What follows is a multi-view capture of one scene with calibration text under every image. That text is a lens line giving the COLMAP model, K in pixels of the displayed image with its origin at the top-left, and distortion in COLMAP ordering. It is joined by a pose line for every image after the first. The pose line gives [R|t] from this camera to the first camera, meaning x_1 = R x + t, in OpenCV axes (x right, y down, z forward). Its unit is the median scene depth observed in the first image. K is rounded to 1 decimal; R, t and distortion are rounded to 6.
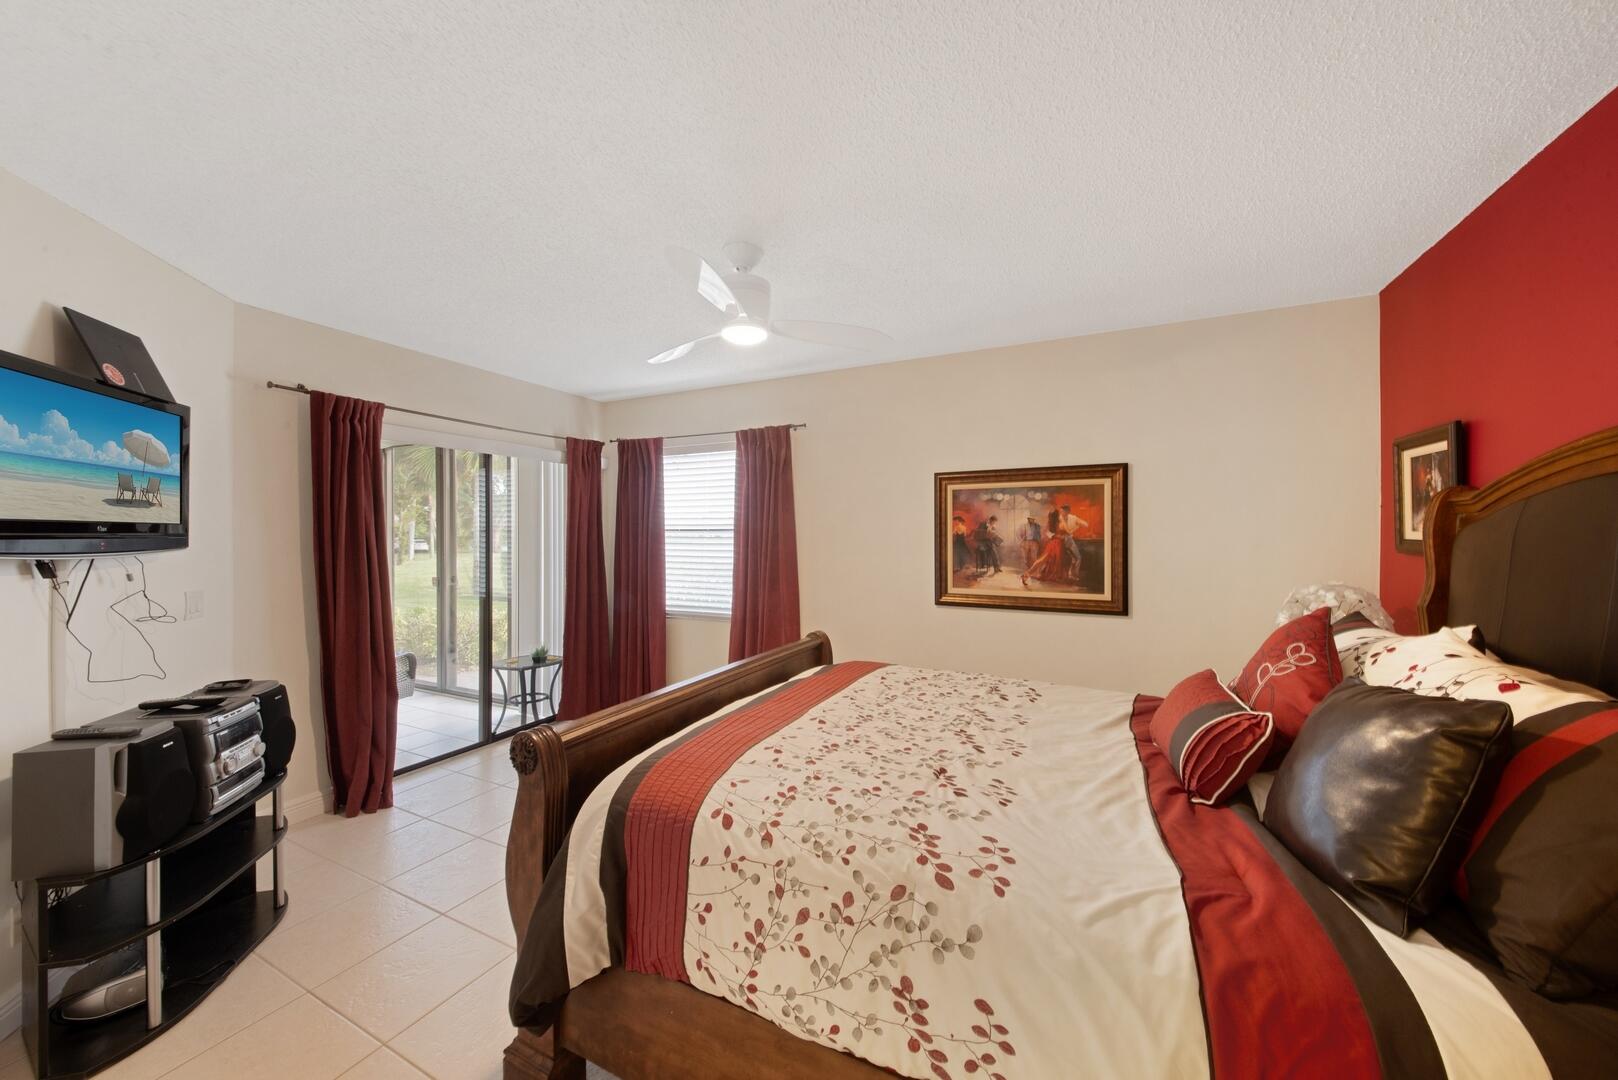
lens RADIAL K [[571.1, 0, 812.6], [0, 571.1, 541.2], [0, 0, 1]] dist [0.011209, -0.000176]
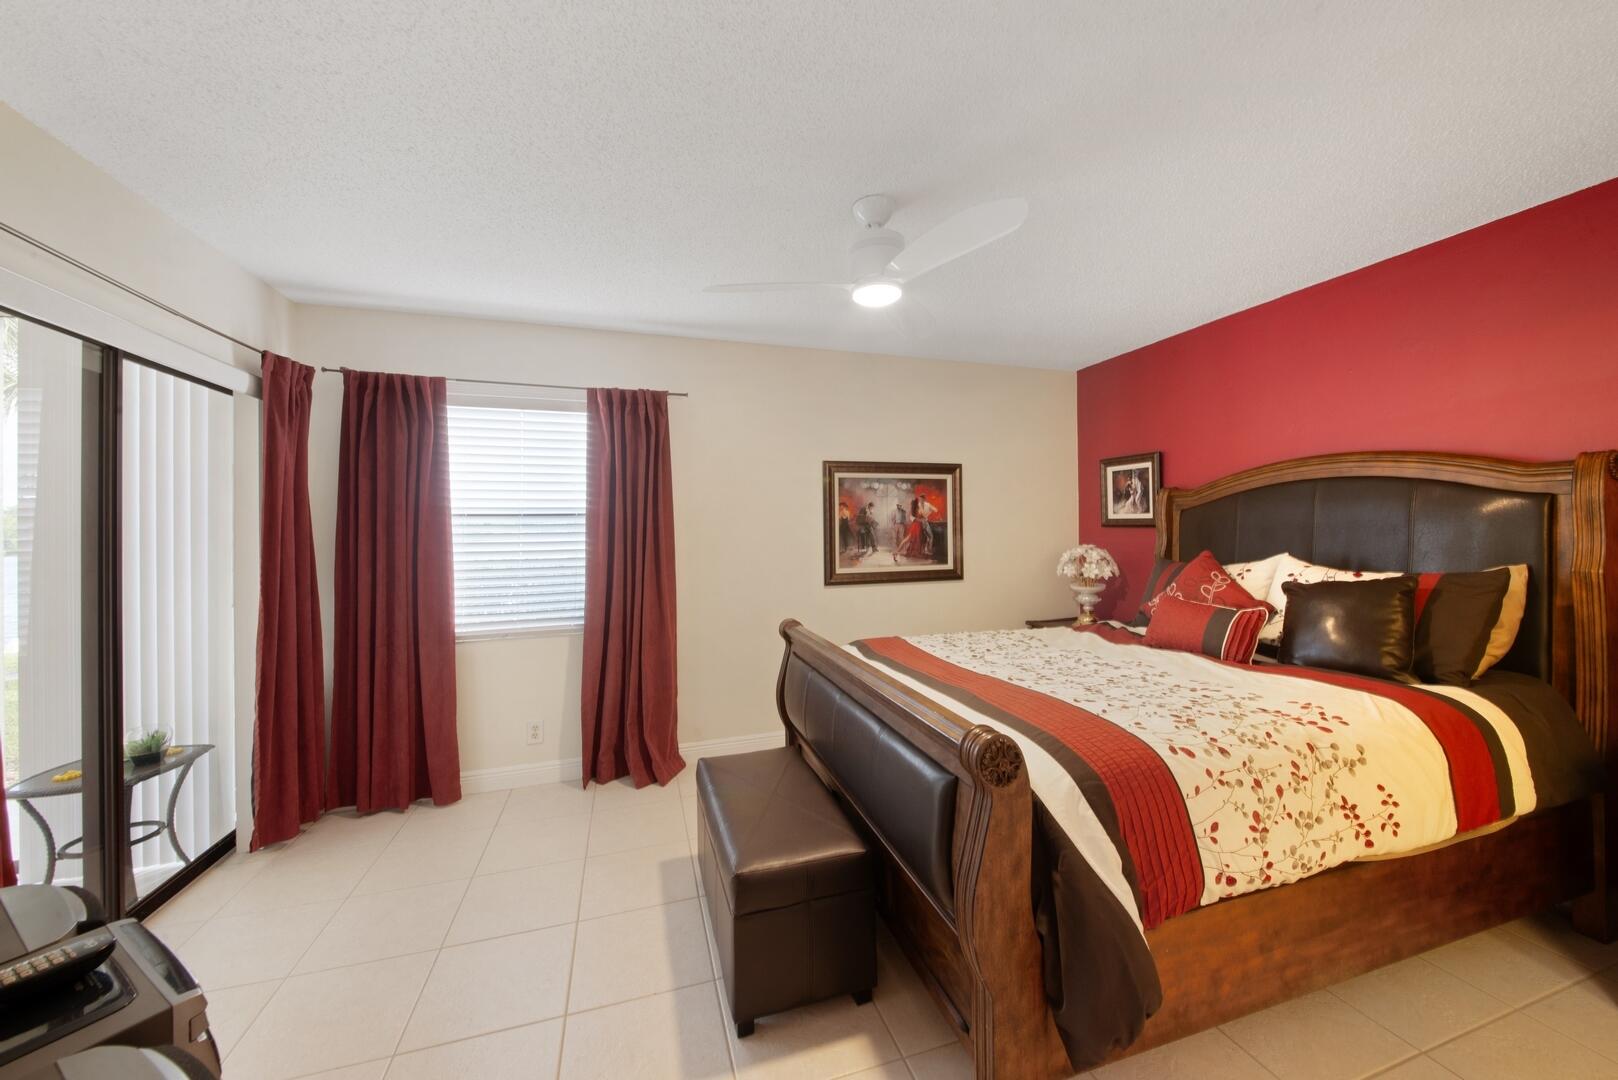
lens RADIAL K [[571.1, 0, 812.6], [0, 571.1, 541.2], [0, 0, 1]] dist [0.011209, -0.000176]
pose [[0.714373, -0.023999, 0.699354, -0.572937], [0.022930, 0.999678, 0.010883, 0.018317], [-0.699390, 0.008262, 0.714693, 0.277735]]
